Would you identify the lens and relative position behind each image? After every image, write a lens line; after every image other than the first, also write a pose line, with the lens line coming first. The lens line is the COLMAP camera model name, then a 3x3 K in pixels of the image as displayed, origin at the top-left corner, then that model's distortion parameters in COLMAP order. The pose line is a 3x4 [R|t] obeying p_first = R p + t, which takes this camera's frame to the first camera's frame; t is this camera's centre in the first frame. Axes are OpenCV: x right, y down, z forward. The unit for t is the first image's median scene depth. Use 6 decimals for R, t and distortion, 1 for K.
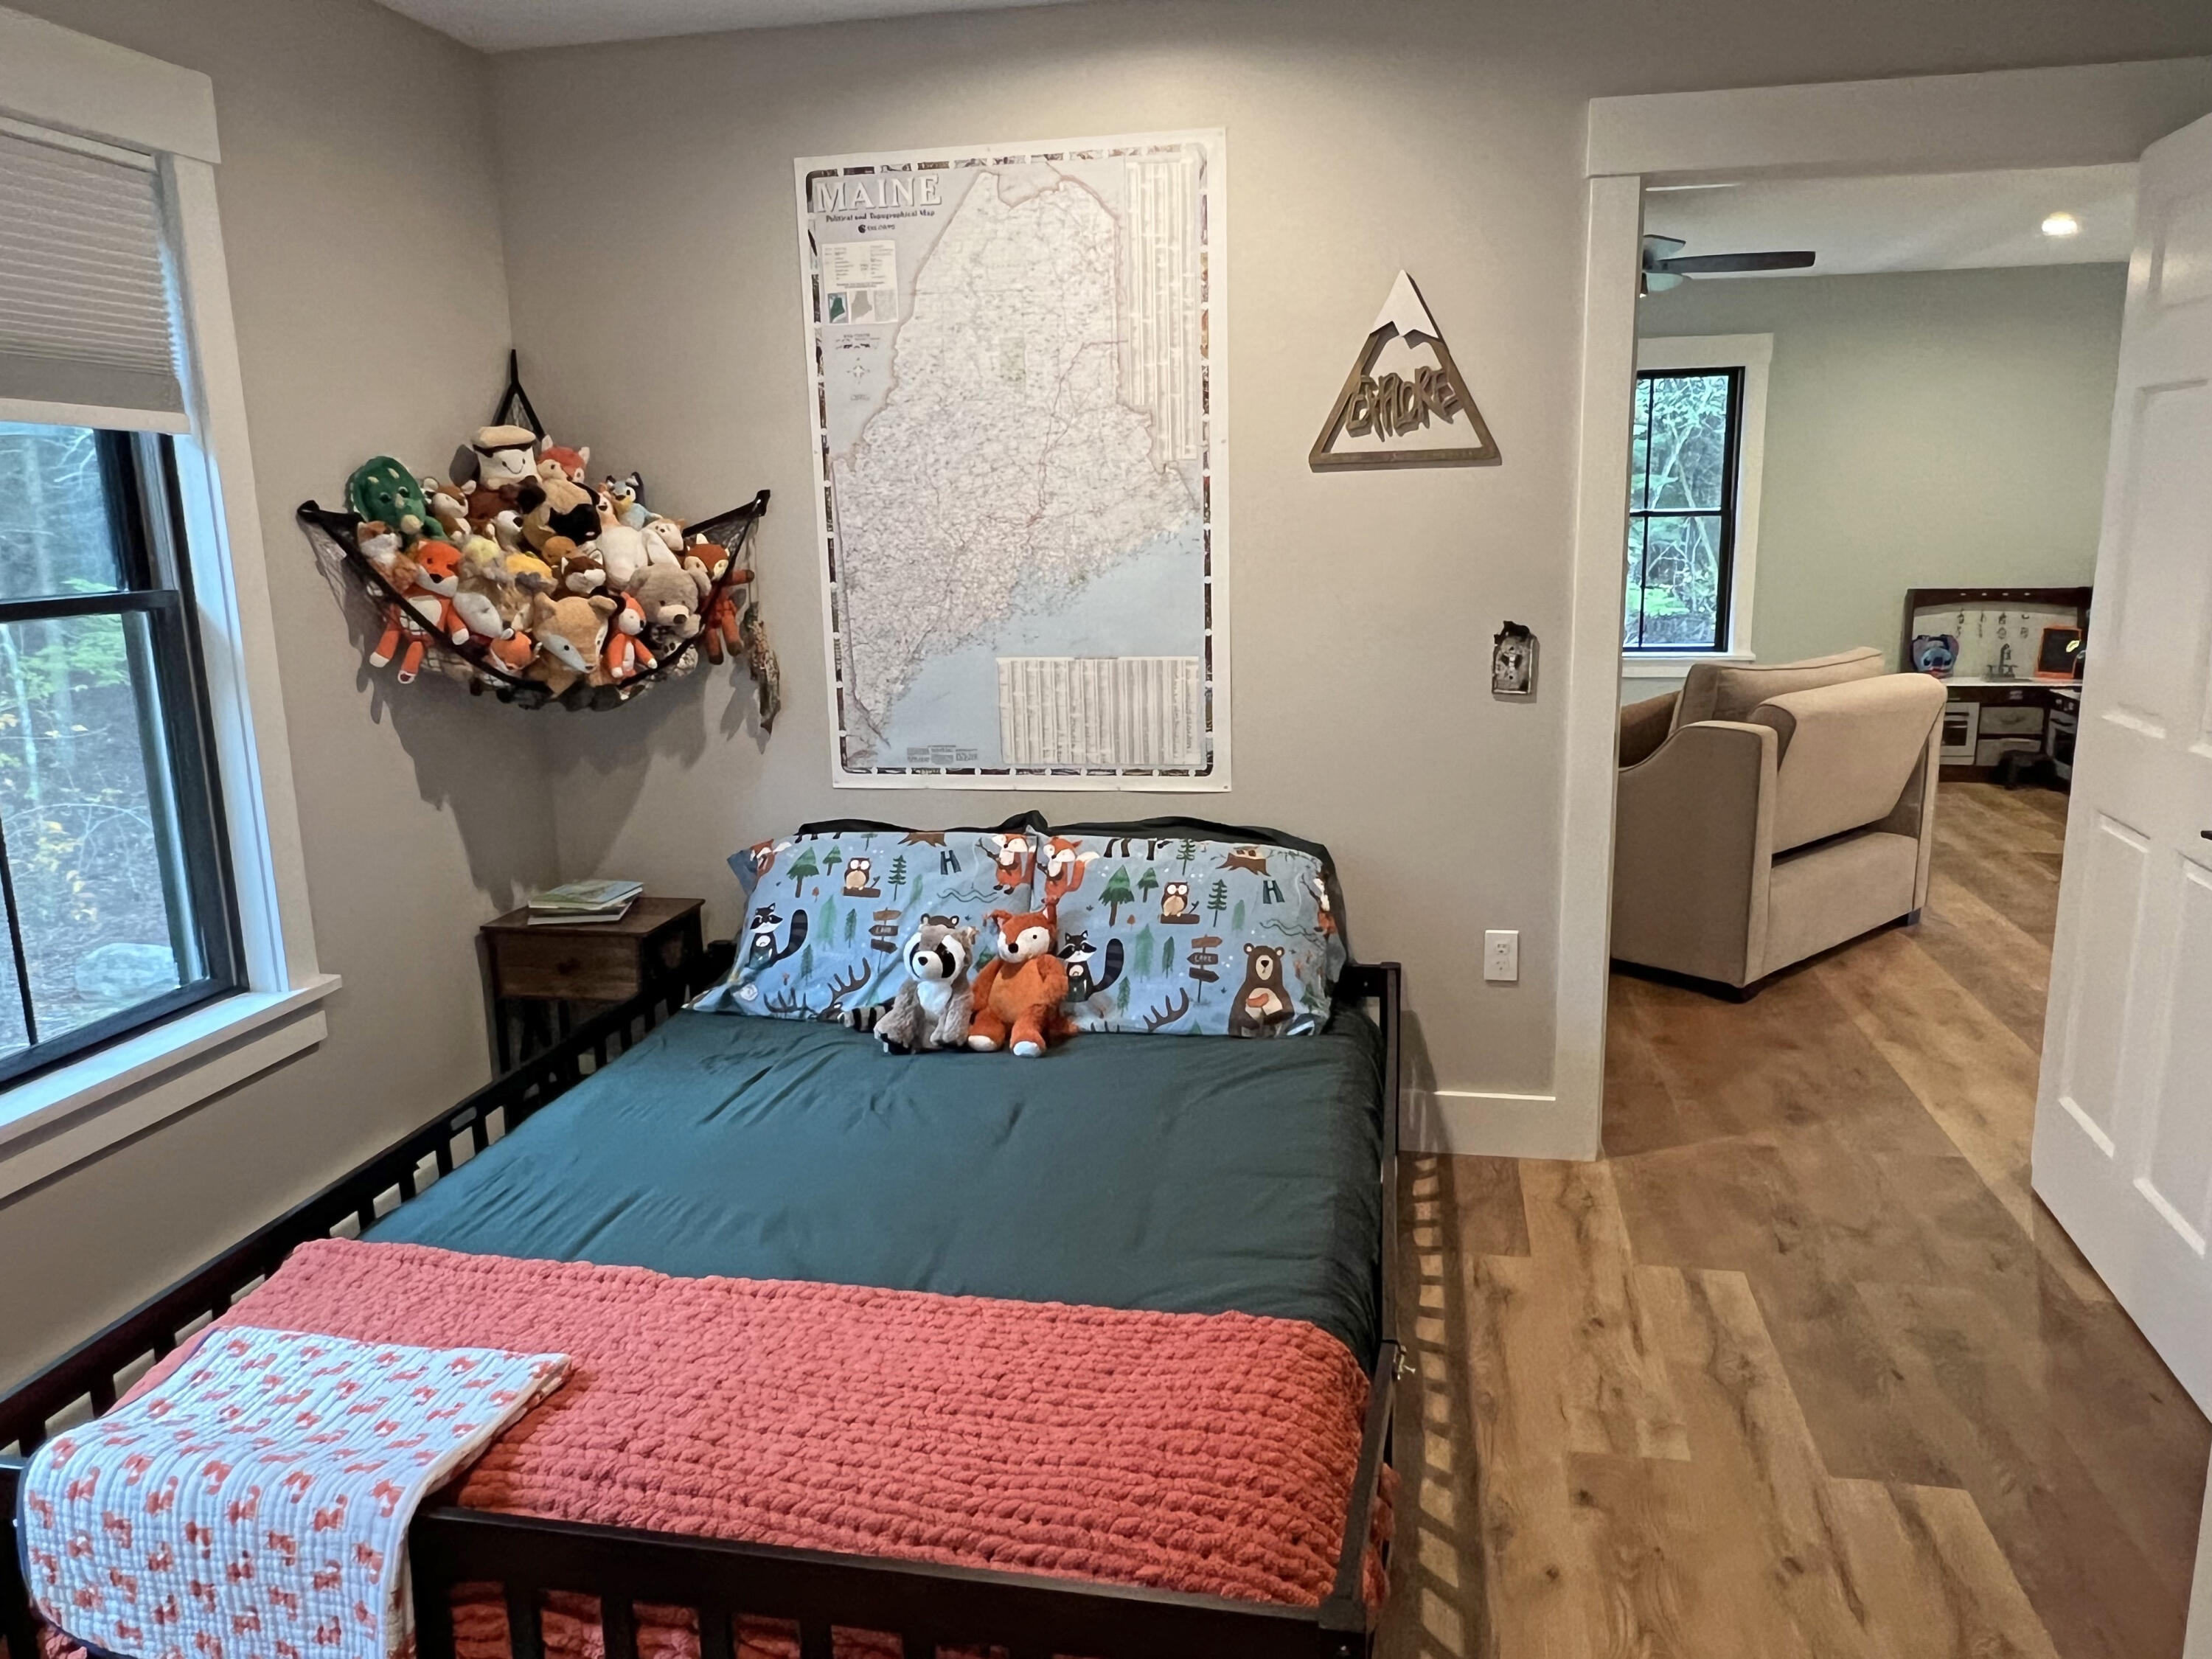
lens RADIAL K [[1574.6, 0, 1114.6], [0, 1574.6, 825.6], [0, 0, 1]] dist [0.011536, -0.001110]
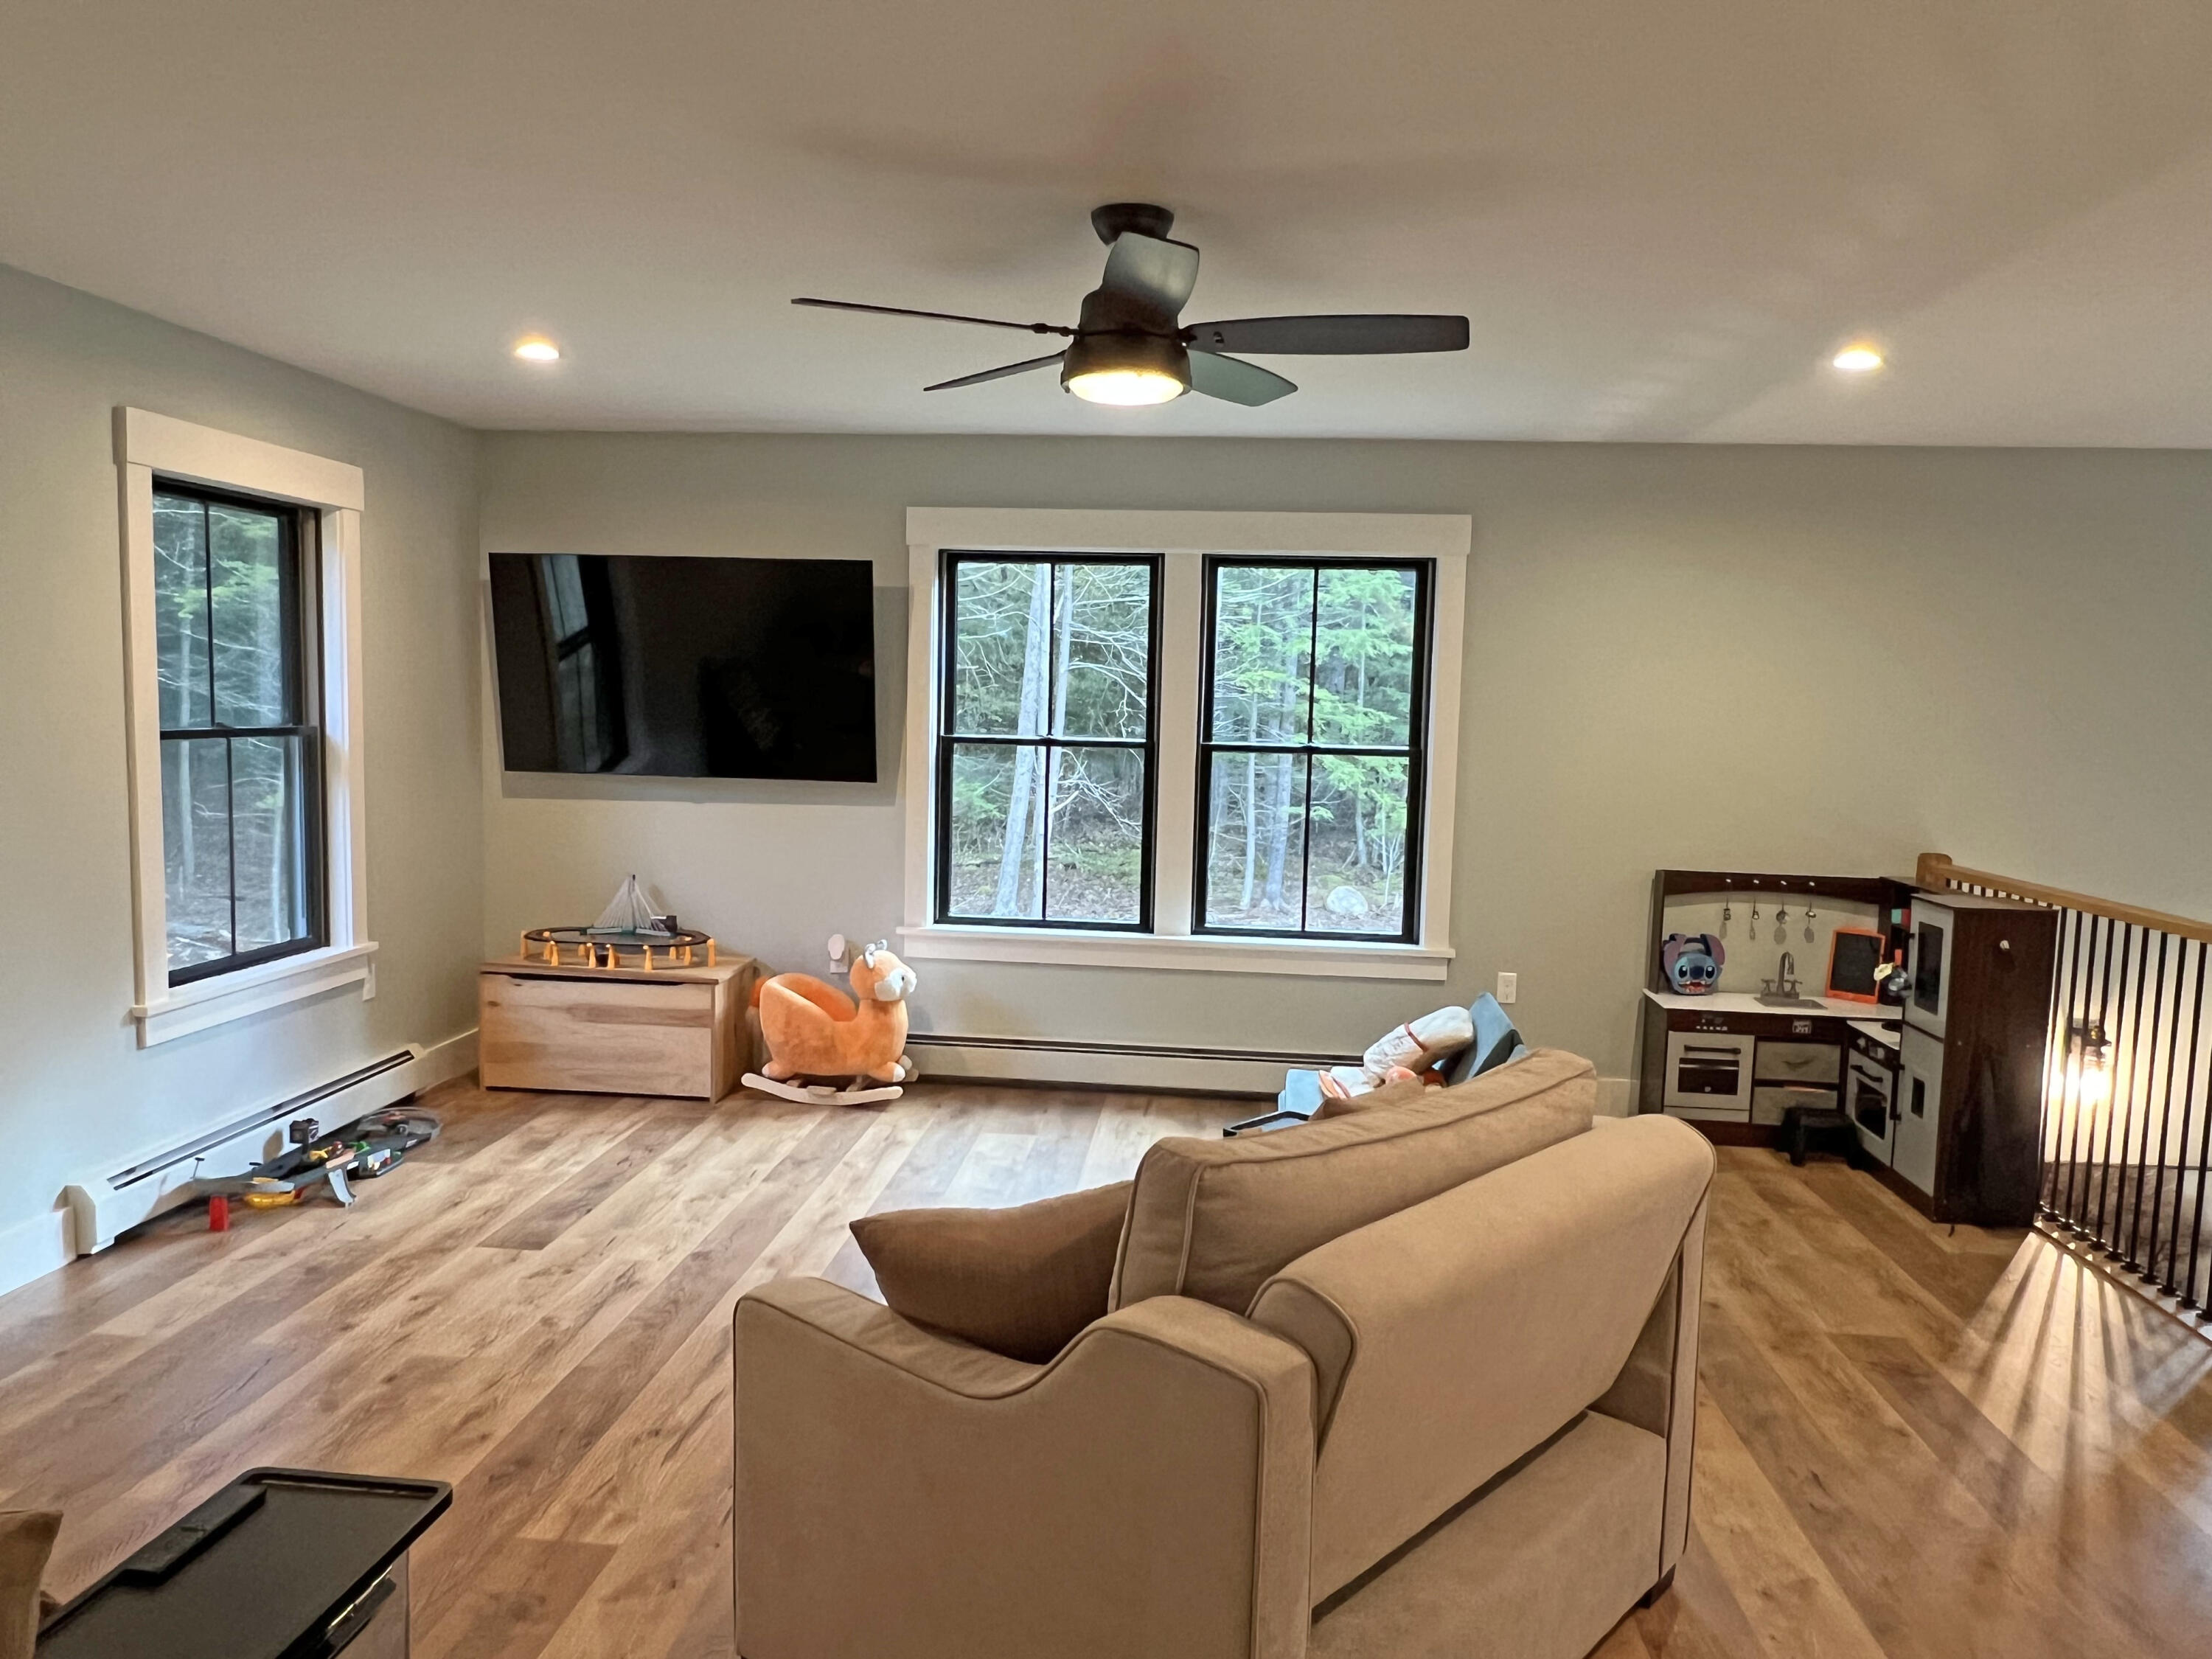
lens RADIAL K [[1489.7, 0, 1095.1], [0, 1489.7, 831.2], [0, 0, 1]] dist [-0.010323, -0.001841]
pose [[0.995159, 0.033573, 0.092368, 0.185903], [-0.022877, 0.993158, -0.114515, -0.084429], [-0.095581, 0.111848, 0.989118, 0.353718]]
